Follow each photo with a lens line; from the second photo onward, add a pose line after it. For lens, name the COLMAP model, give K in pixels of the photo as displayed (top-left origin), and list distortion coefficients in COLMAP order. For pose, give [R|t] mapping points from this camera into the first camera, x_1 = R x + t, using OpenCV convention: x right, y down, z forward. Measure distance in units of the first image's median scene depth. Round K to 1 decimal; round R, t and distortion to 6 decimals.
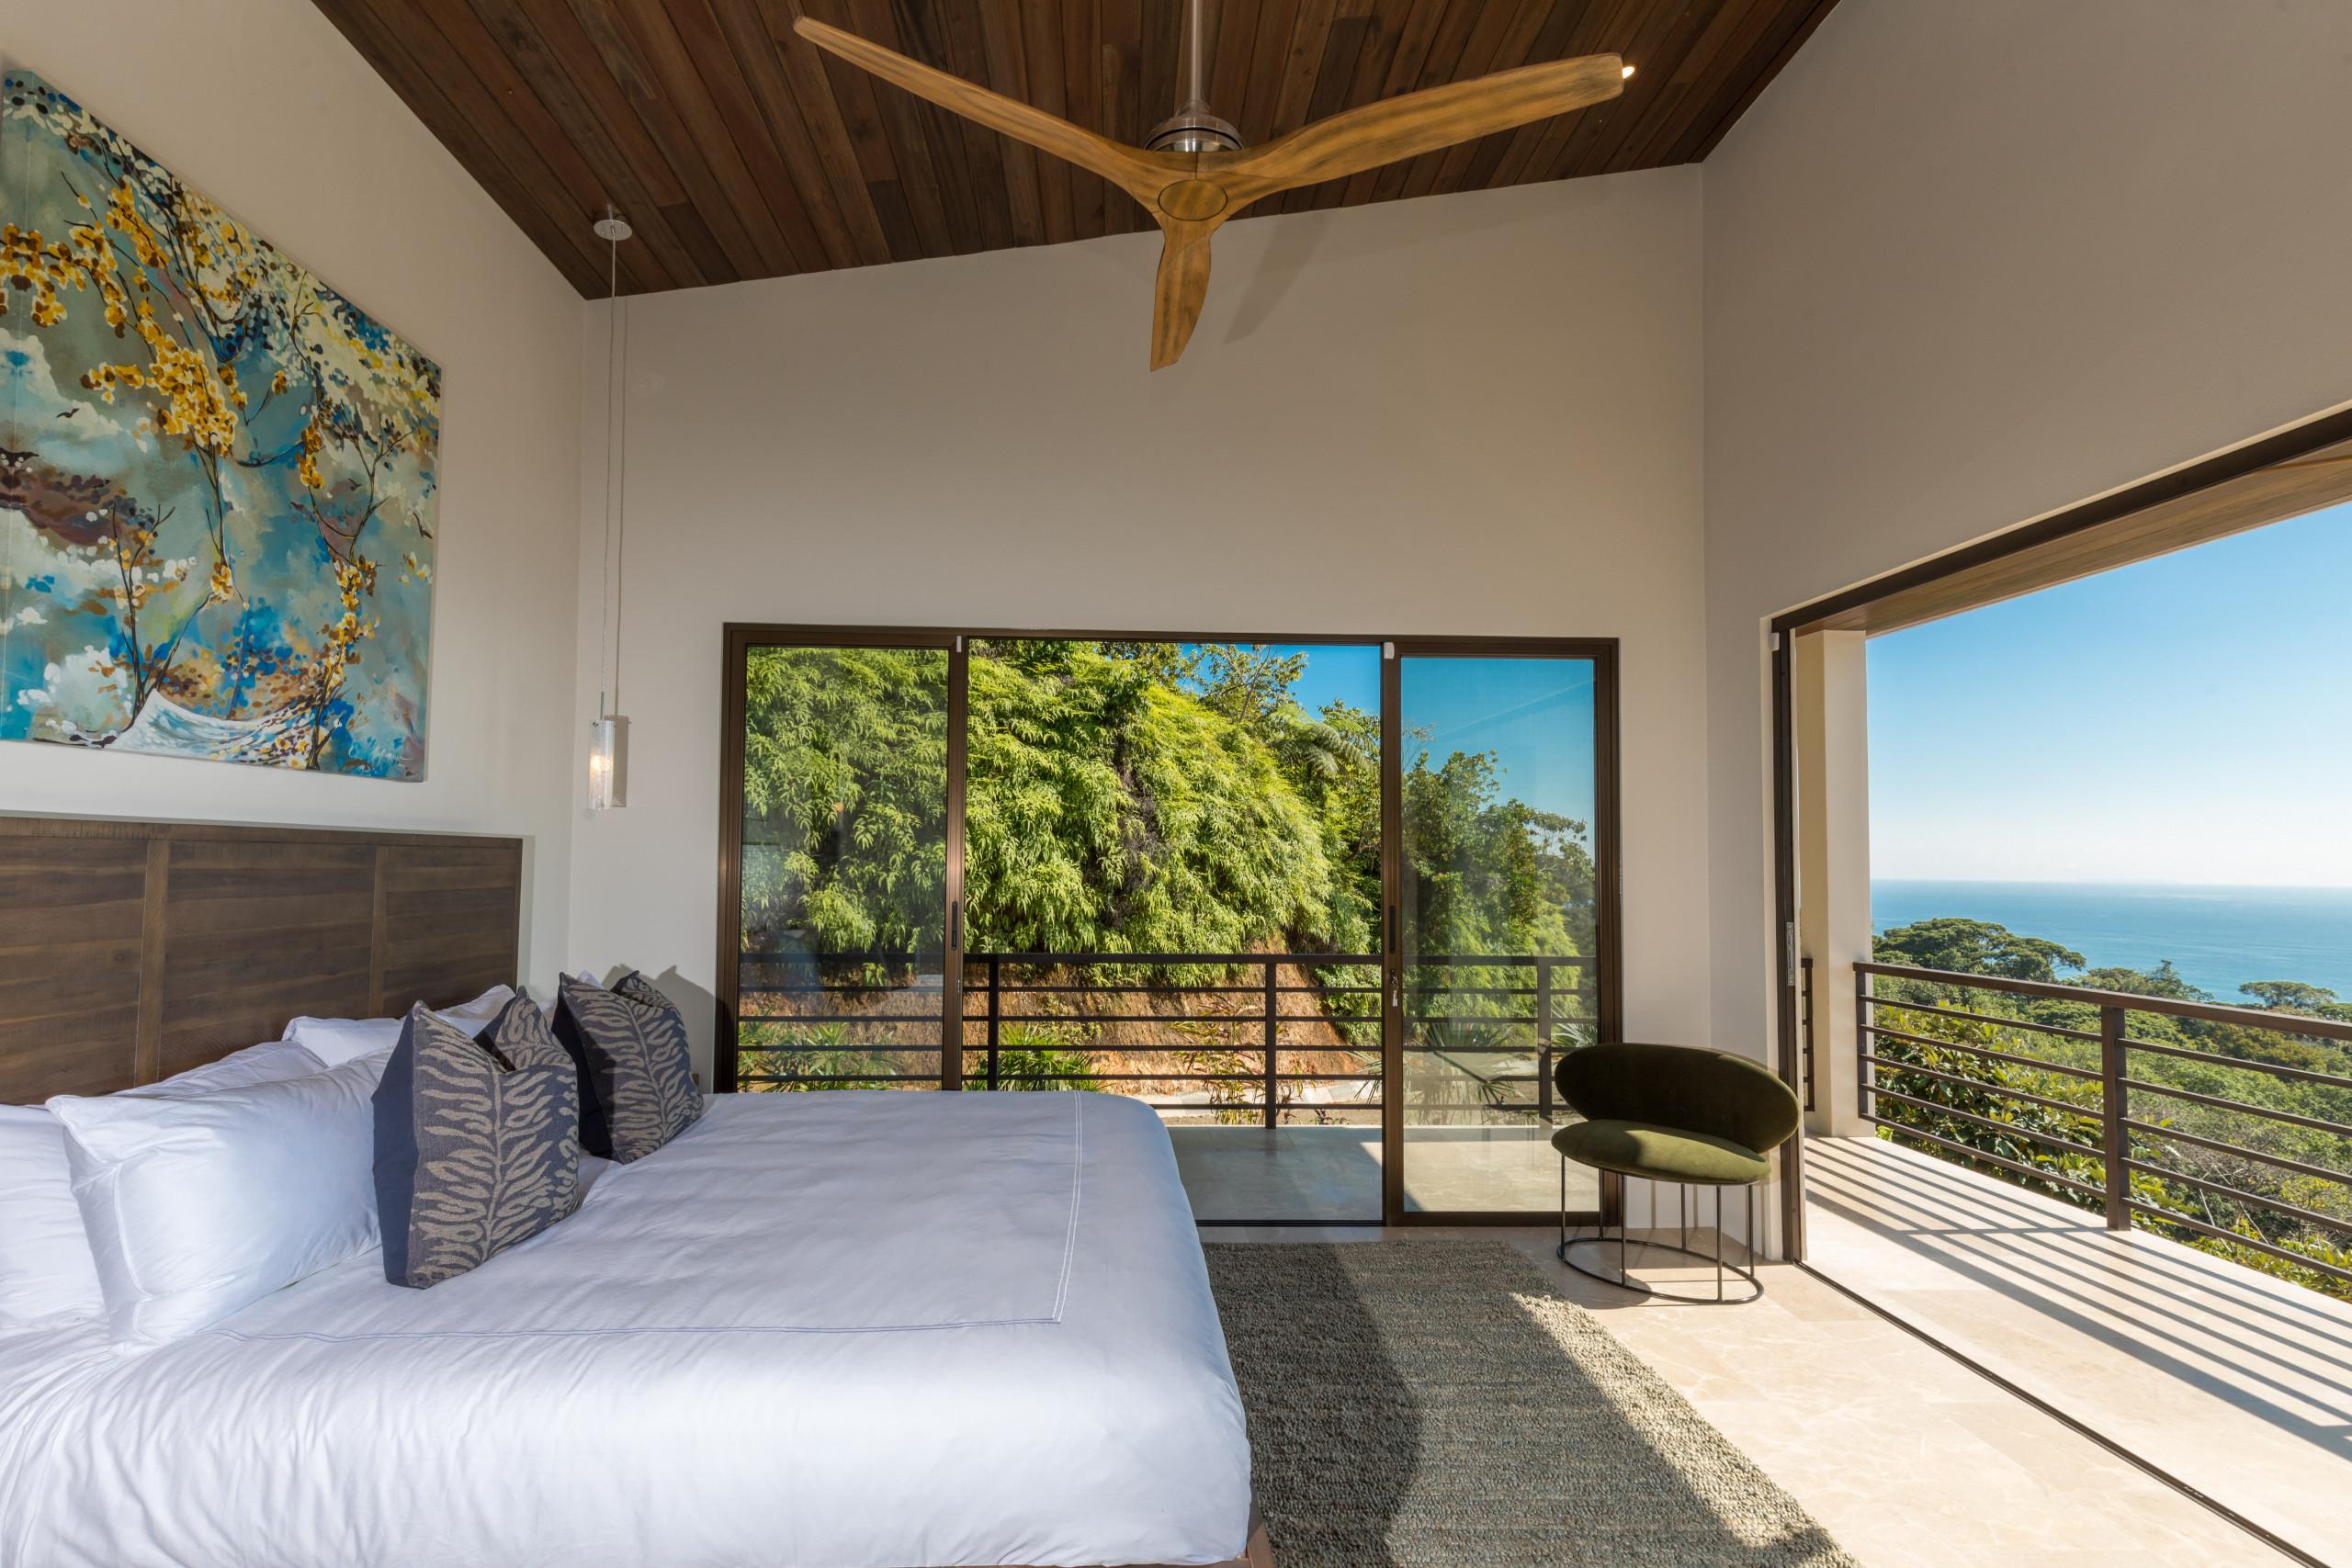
lens RADIAL K [[1143.7, 0, 1161.6], [0, 1143.7, 792.0], [0, 0, 1]] dist [0.013278, 0.000086]
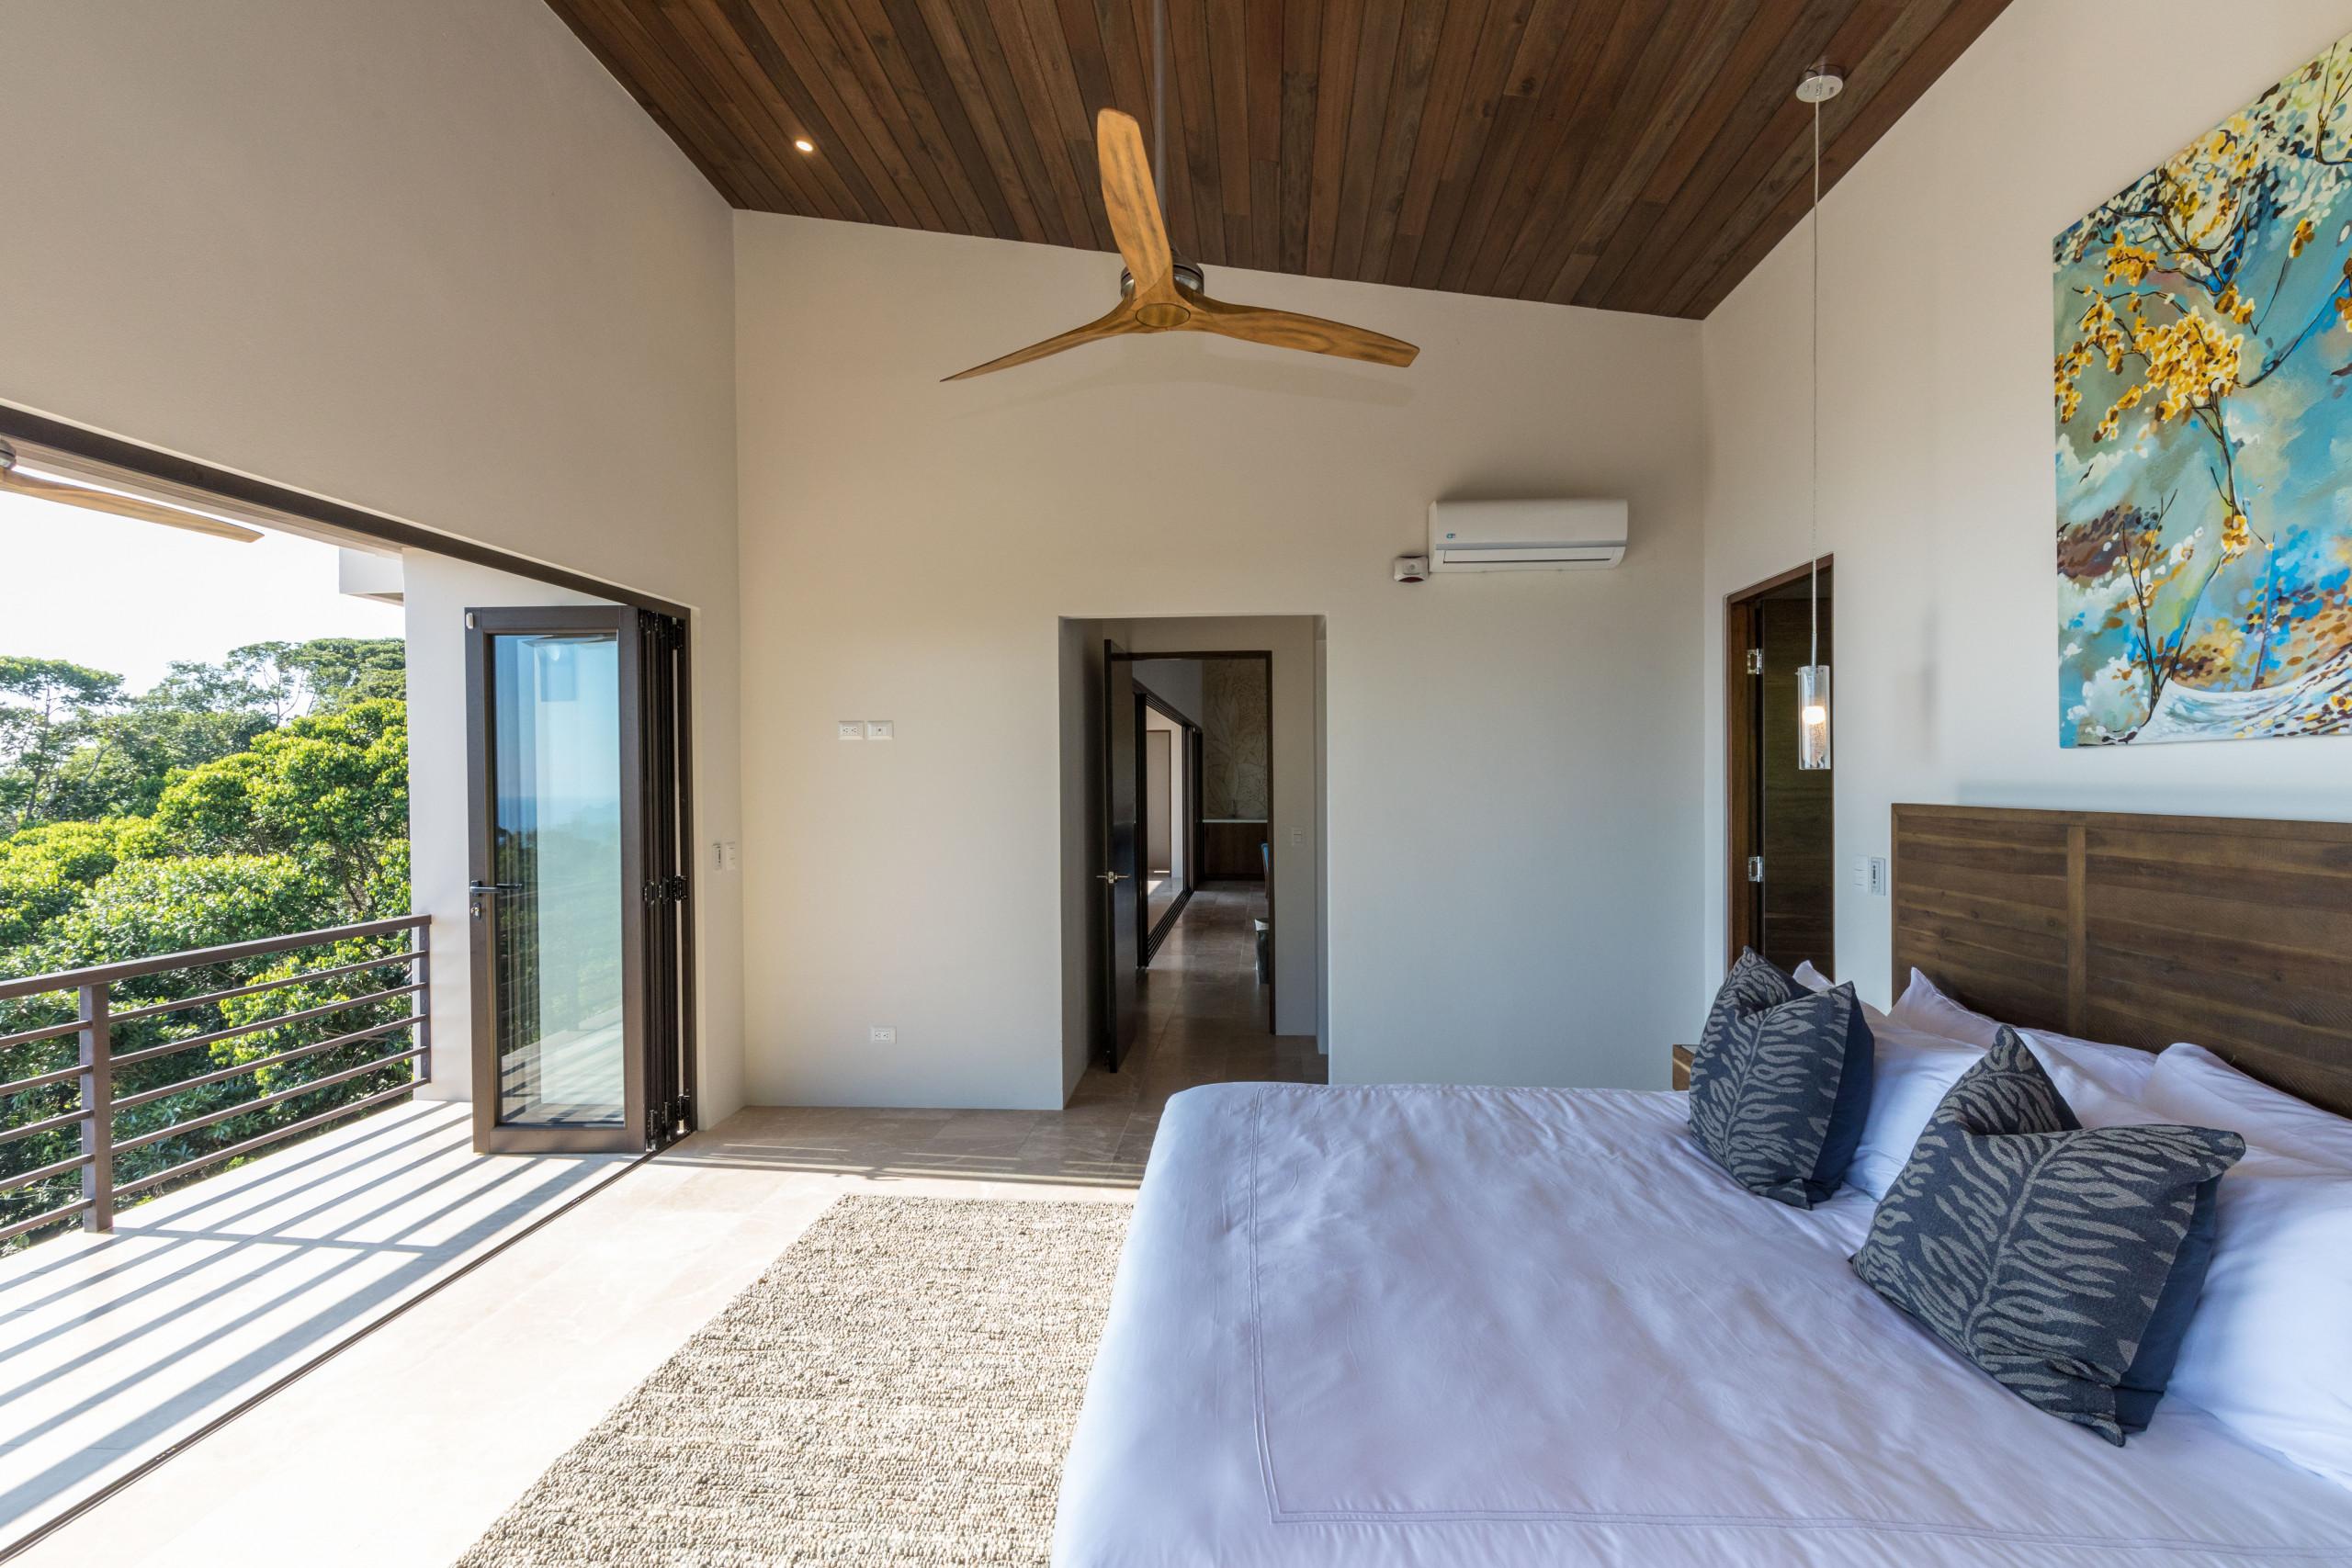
lens RADIAL K [[1143.7, 0, 1161.6], [0, 1143.7, 792.0], [0, 0, 1]] dist [0.013278, 0.000086]
pose [[-0.990147, -0.002558, 0.140006, -0.129649], [-0.009013, 0.998924, -0.045492, 0.058651], [-0.139739, -0.046306, -0.989105, 1.944725]]
